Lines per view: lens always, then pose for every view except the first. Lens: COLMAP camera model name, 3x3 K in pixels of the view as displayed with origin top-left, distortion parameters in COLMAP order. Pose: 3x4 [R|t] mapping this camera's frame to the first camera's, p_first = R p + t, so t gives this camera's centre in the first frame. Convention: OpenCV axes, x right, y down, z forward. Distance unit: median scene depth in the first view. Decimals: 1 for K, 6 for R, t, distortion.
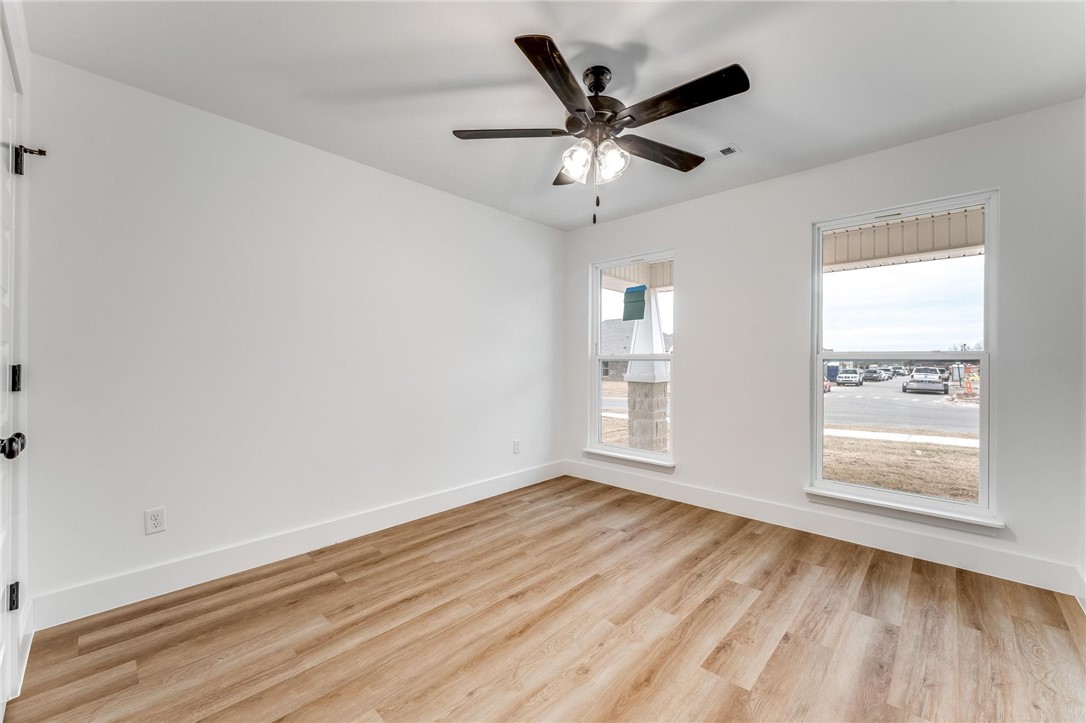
lens RADIAL K [[432.2, 0, 545.4], [0, 432.2, 360.6], [0, 0, 1]] dist [0.000893, -0.000183]
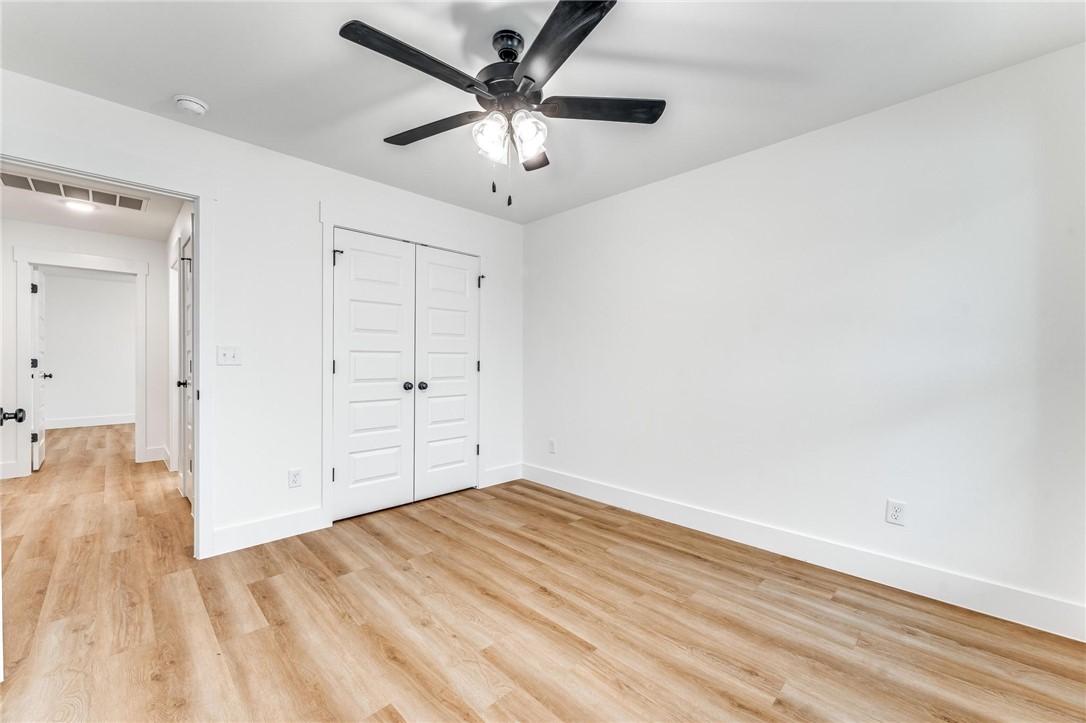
lens RADIAL K [[432.2, 0, 545.4], [0, 432.2, 360.6], [0, 0, 1]] dist [0.000893, -0.000183]
pose [[-0.030427, 0.003471, -0.999531, 0.839137], [-0.002138, 0.999991, 0.003537, -0.001773], [0.999535, 0.002244, -0.030419, 0.911715]]
